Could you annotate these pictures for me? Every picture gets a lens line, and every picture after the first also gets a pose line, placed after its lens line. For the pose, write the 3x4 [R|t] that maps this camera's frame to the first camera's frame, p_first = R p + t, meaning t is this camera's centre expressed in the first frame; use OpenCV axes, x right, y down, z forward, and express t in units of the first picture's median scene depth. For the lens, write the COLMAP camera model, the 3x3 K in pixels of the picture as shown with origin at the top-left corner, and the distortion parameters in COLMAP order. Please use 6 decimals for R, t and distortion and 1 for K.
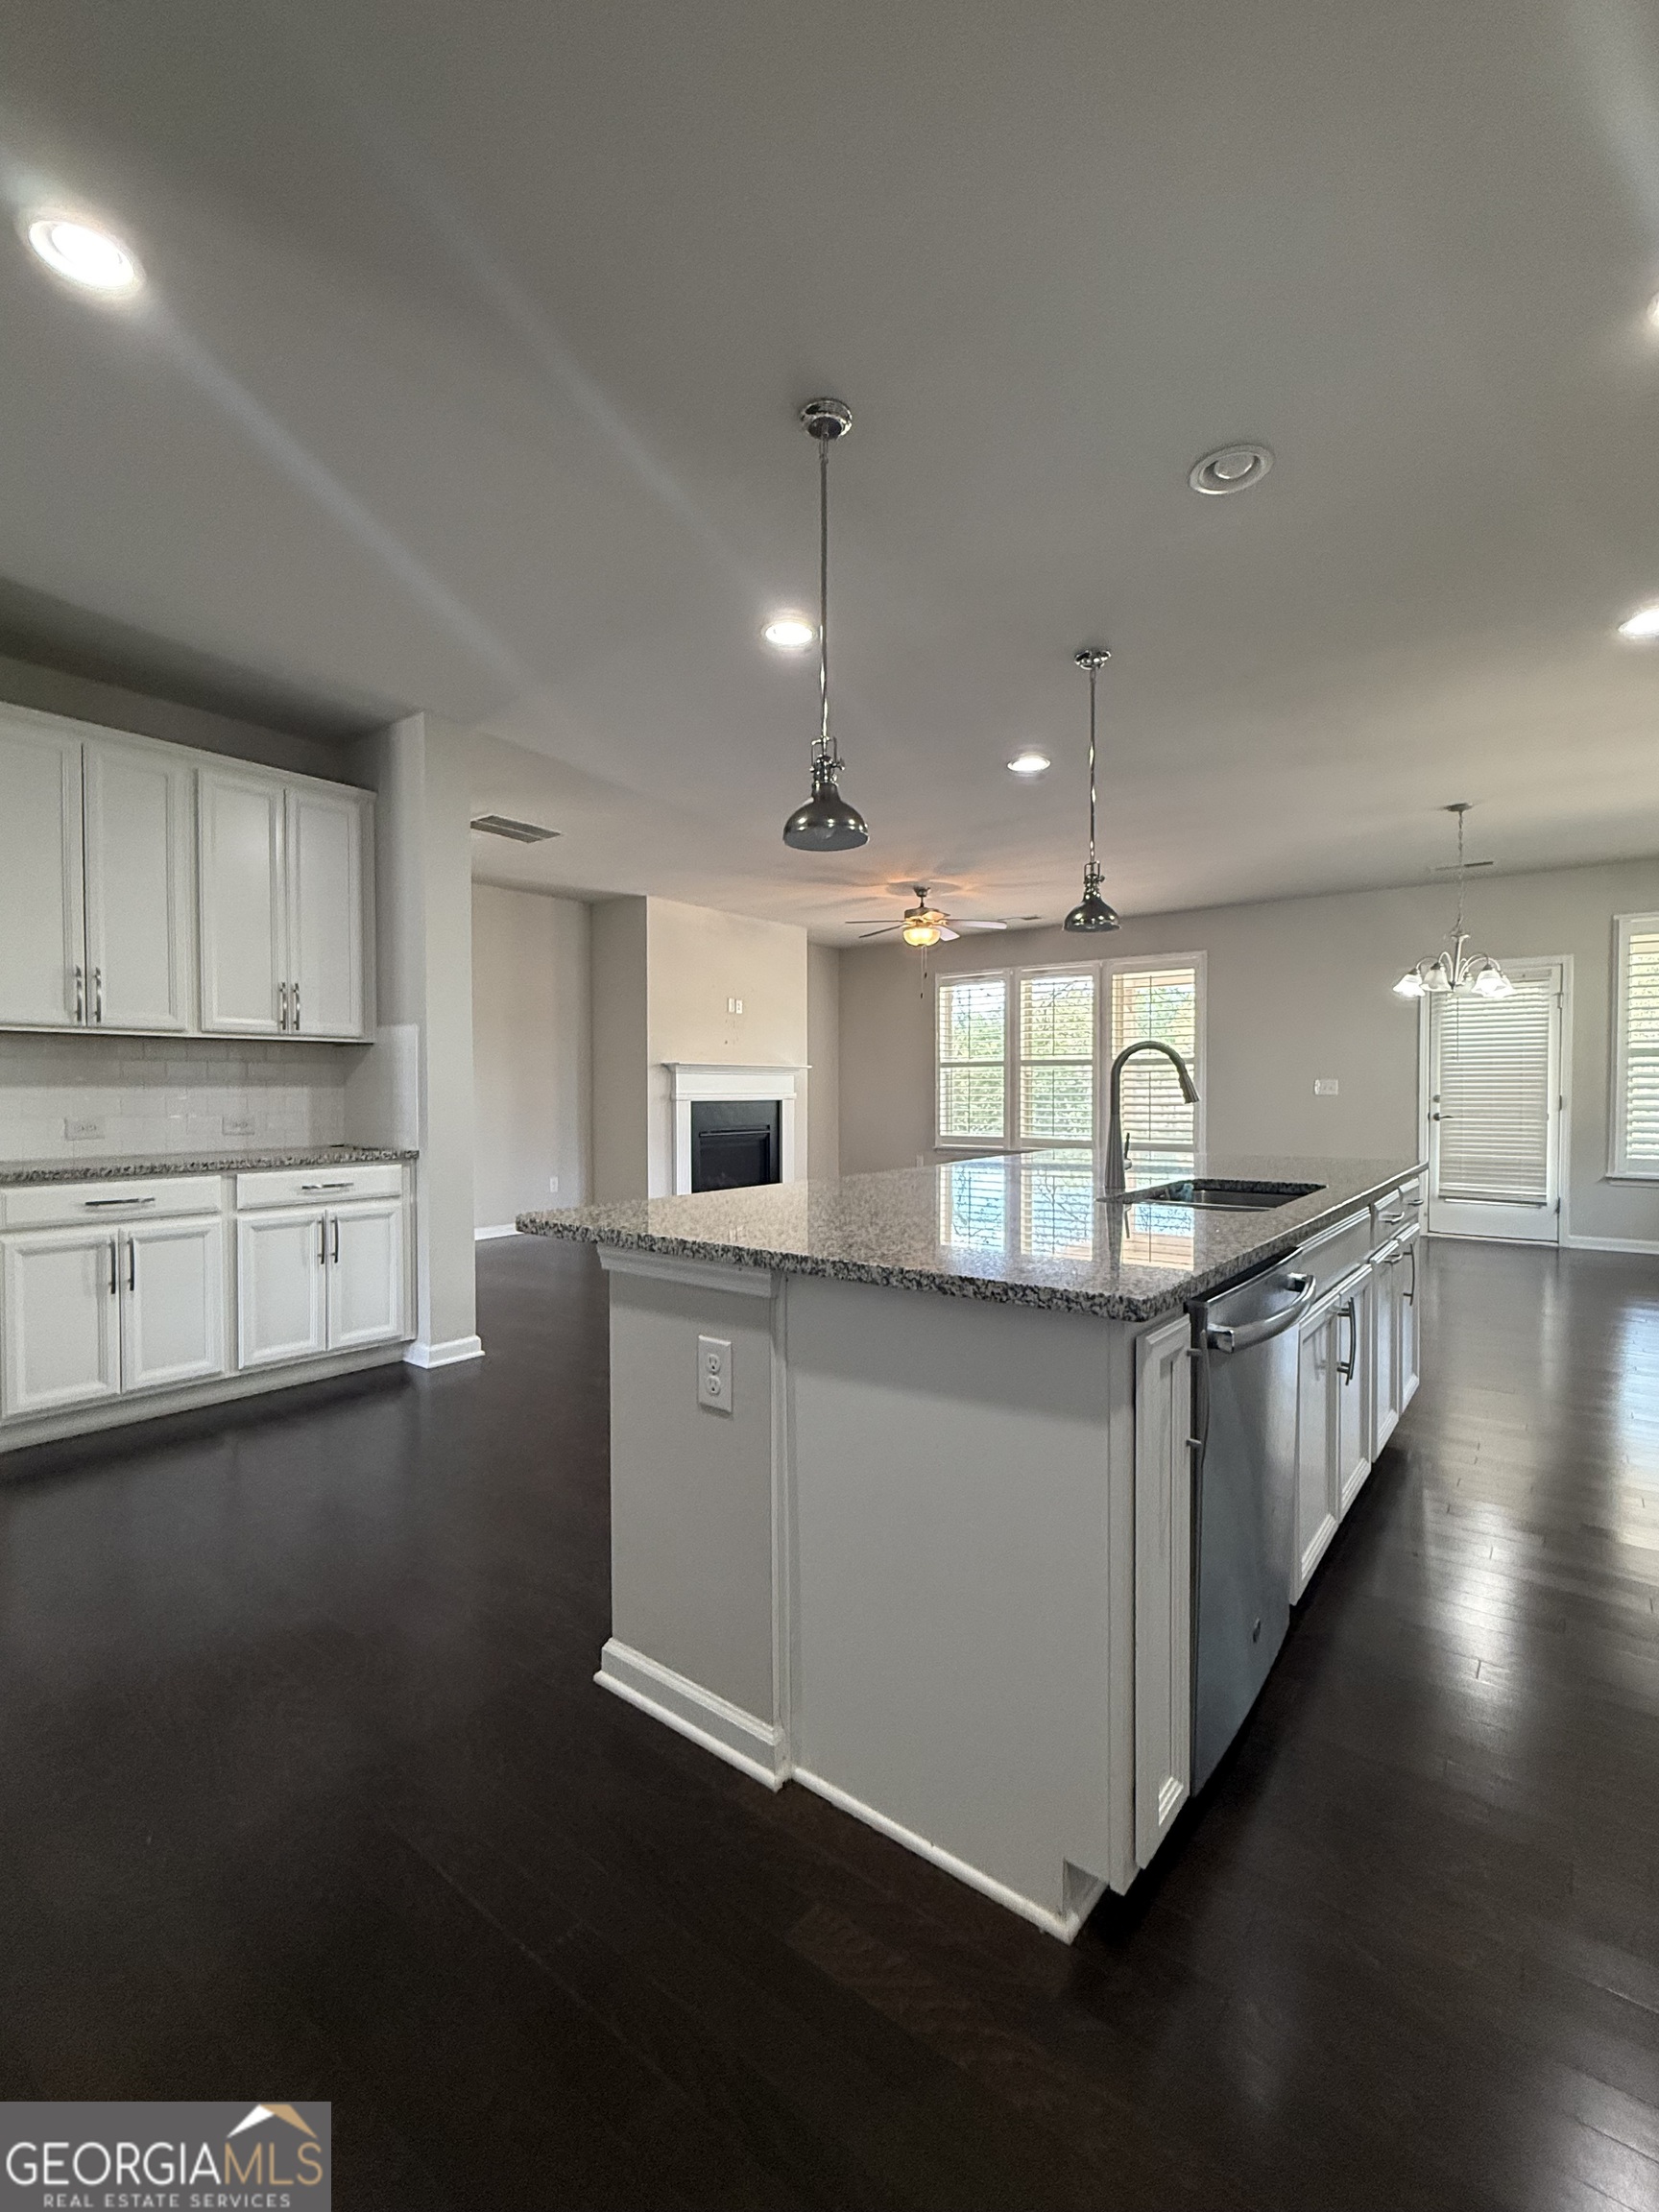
lens RADIAL K [[962.8, 0, 829.5], [0, 962.8, 1106.0], [0, 0, 1]] dist [0.000076, -0.000012]
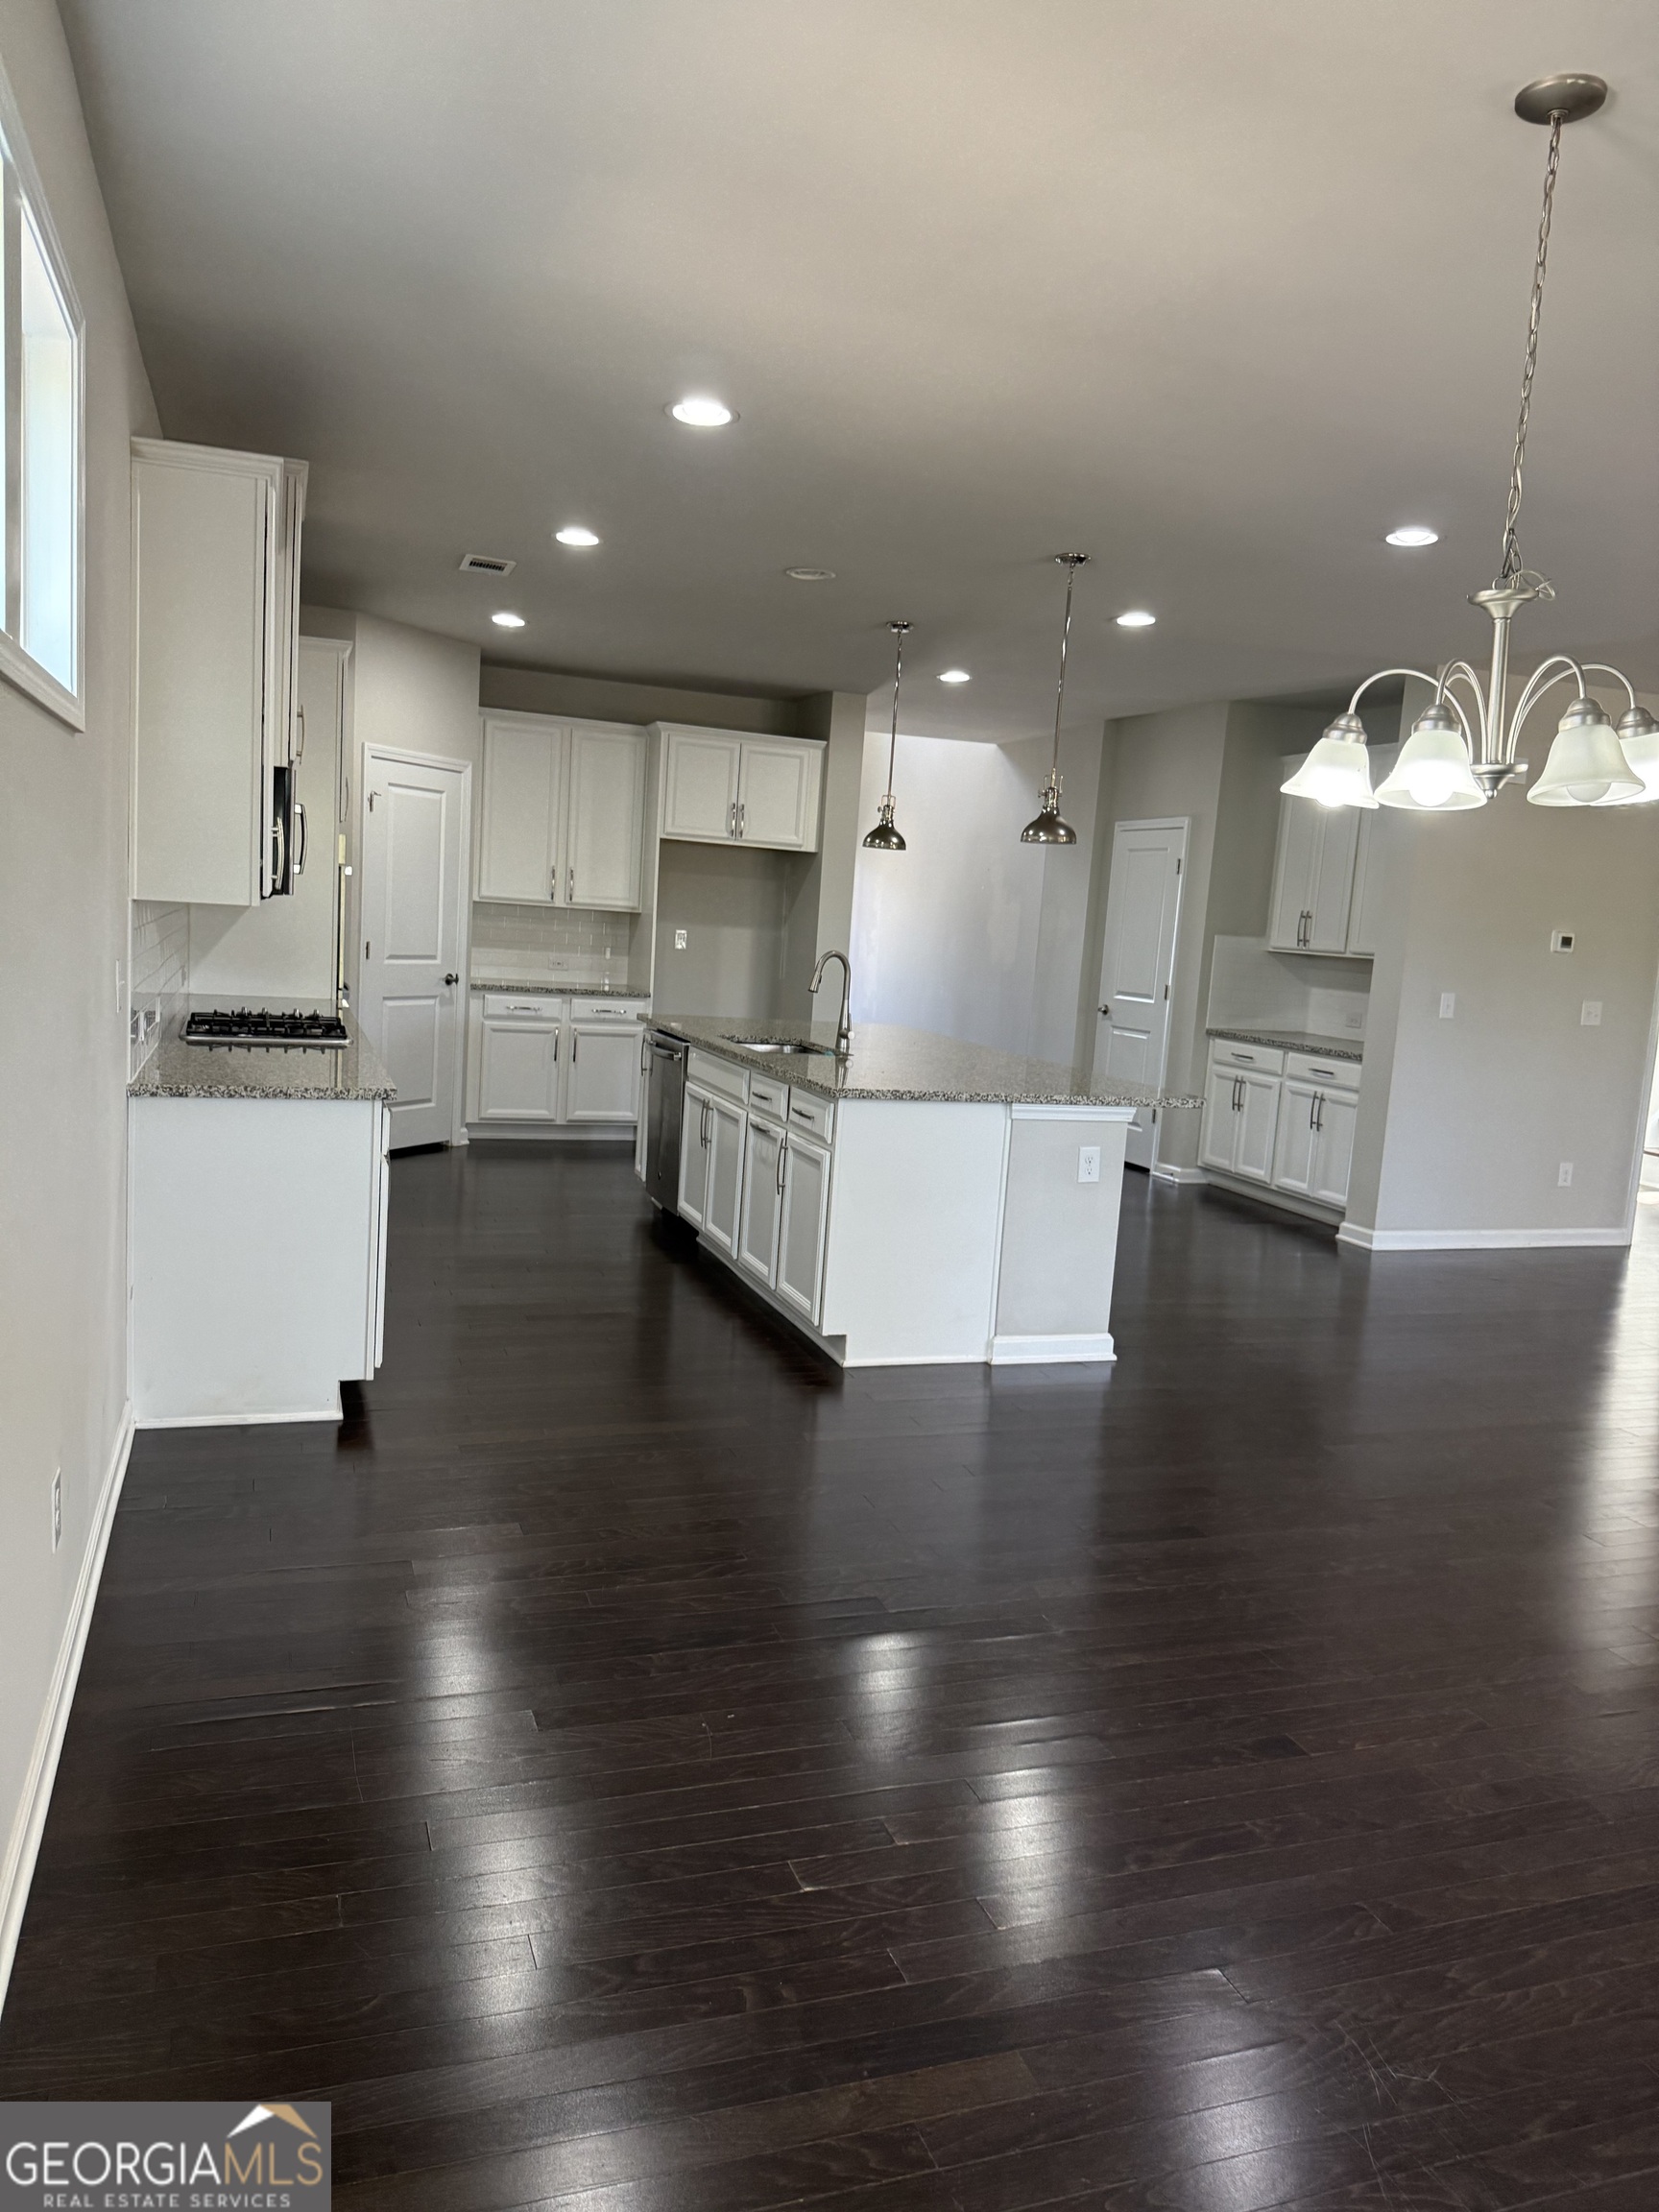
lens RADIAL K [[1538.3, 0, 816.4], [0, 1538.3, 1094.1], [0, 0, 1]] dist [0.178966, -0.372917]
pose [[-0.535603, 0.063212, -0.842101, 1.652420], [-0.086306, 0.987875, 0.129048, -0.101102], [0.840048, 0.141797, -0.523653, 1.564386]]
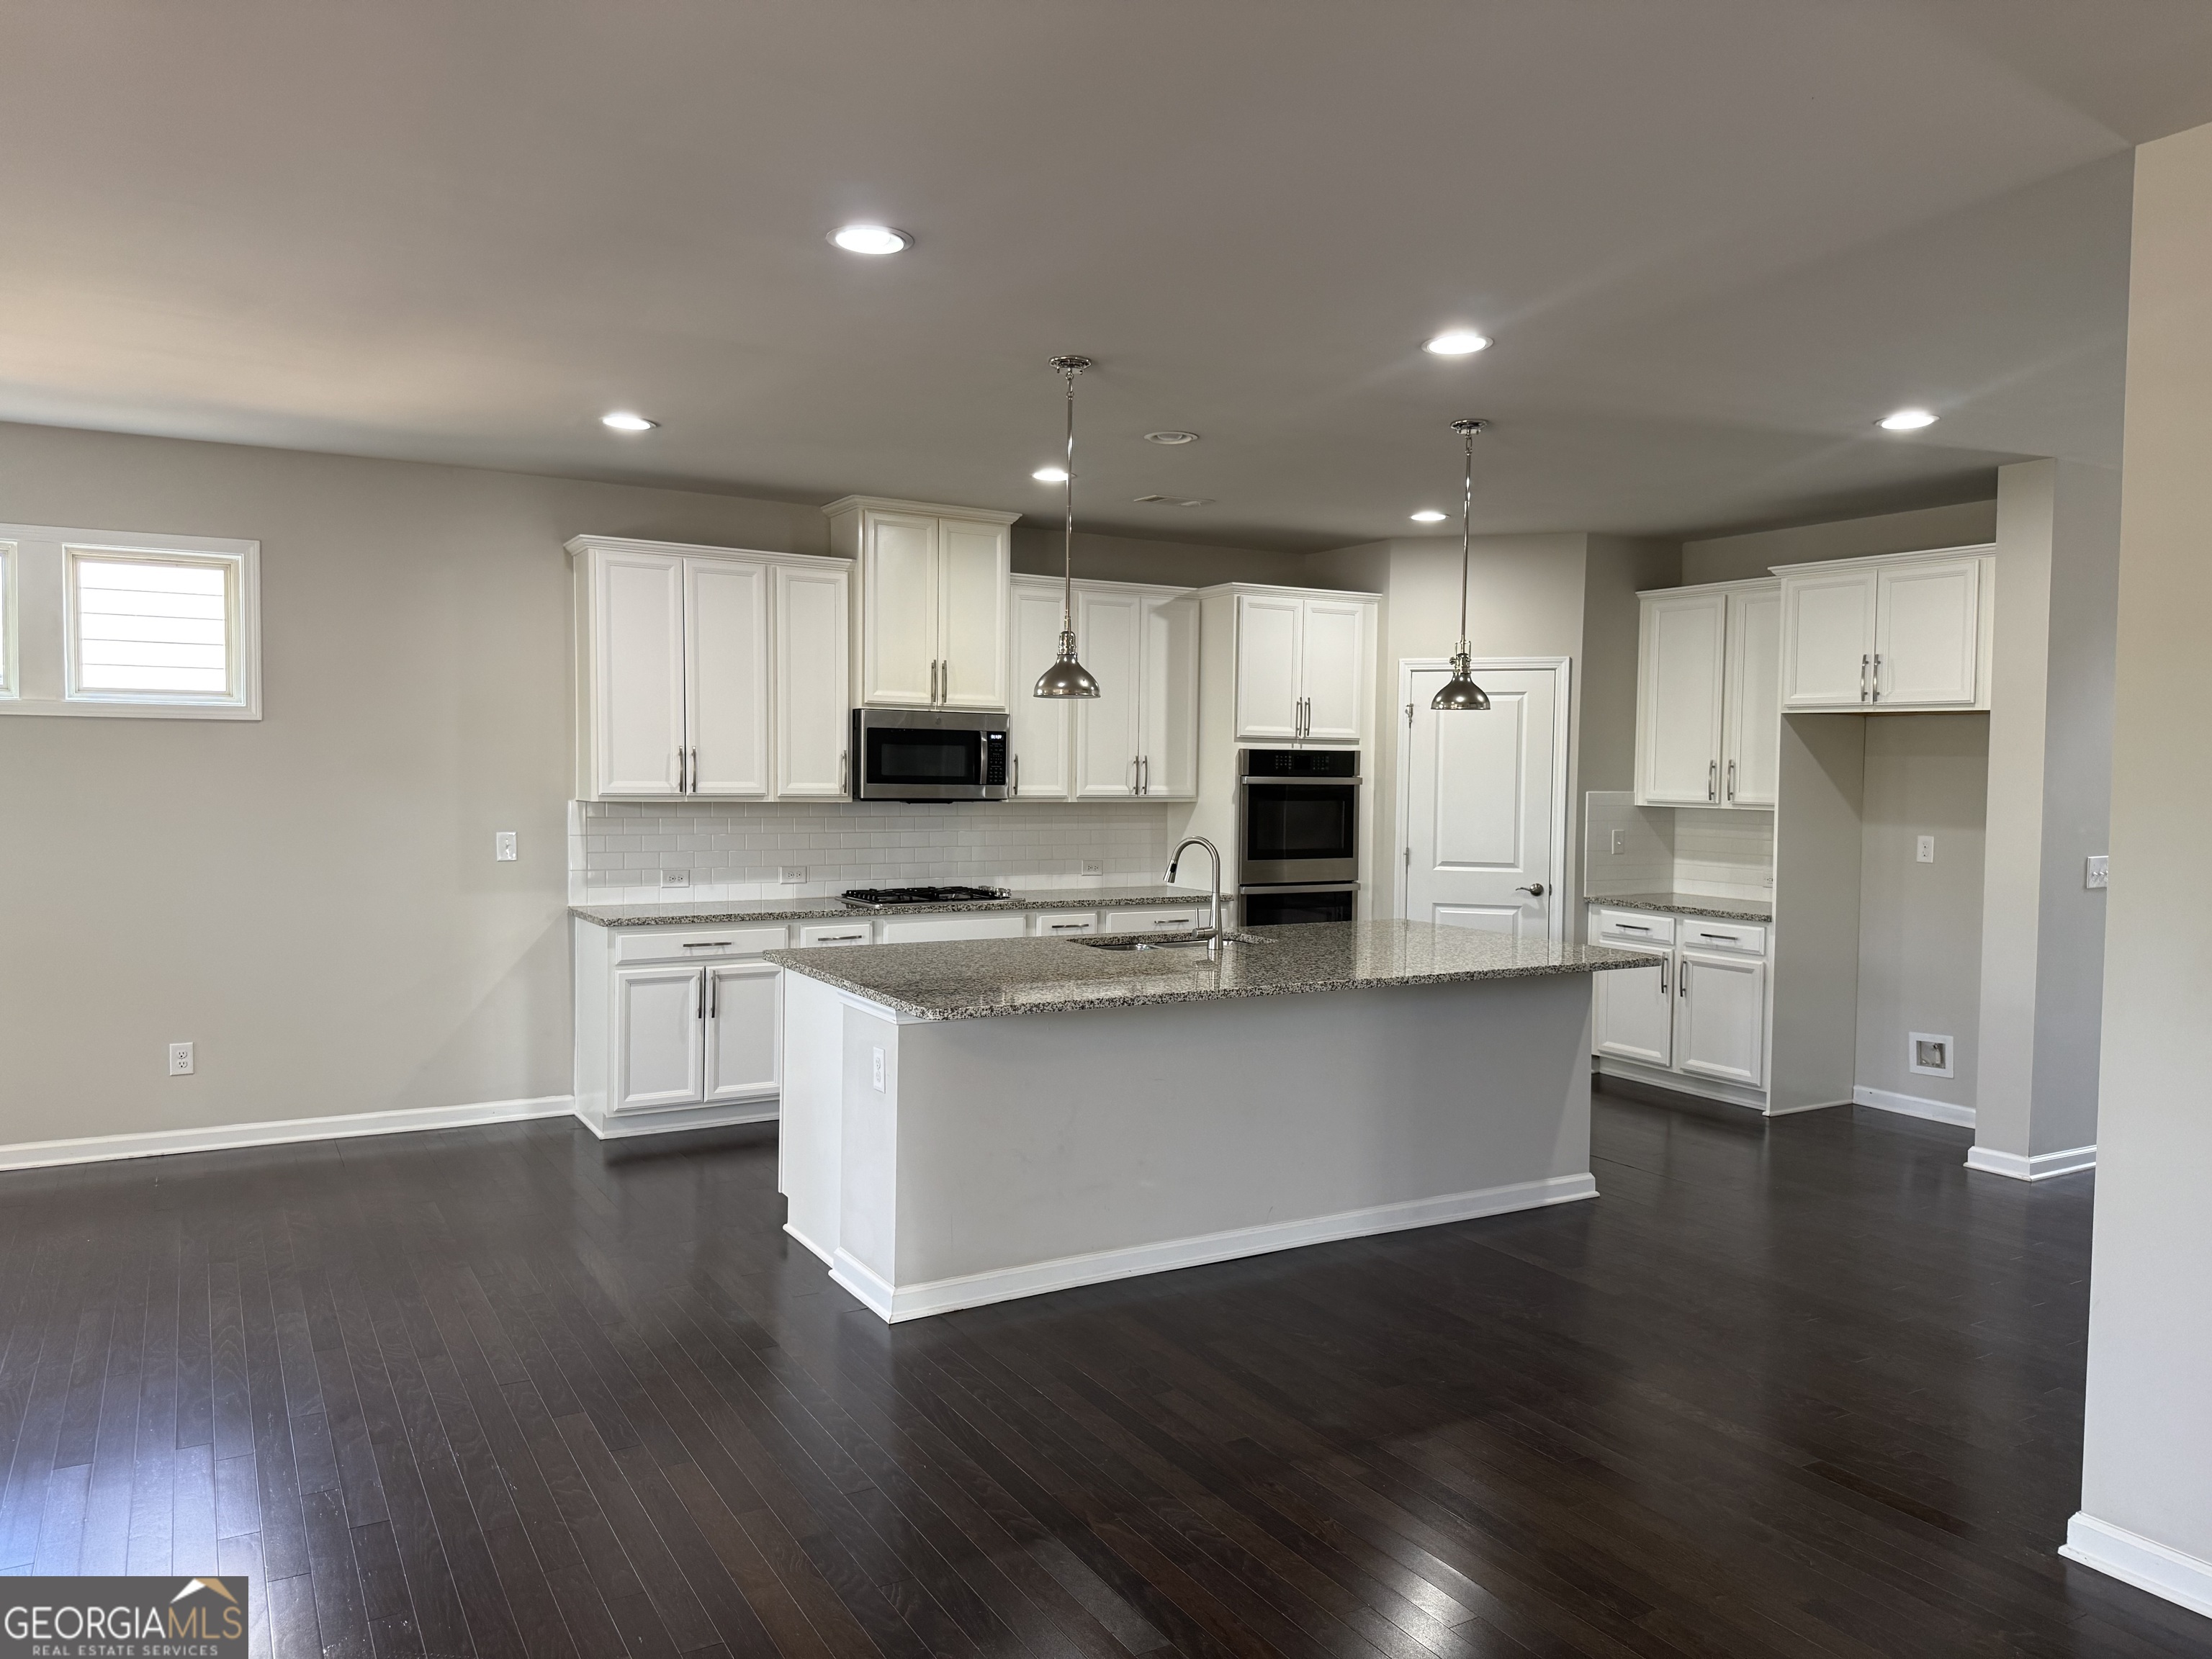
lens RADIAL K [[1538.3, 0, 1106.0], [0, 1538.3, 829.5], [0, 0, 1]] dist [0.140335, -0.223610]
pose [[-0.928981, -0.027106, 0.369132, -0.245859], [-0.004687, 0.998096, 0.061496, -0.136990], [-0.370097, 0.055398, -0.927340, 2.076374]]
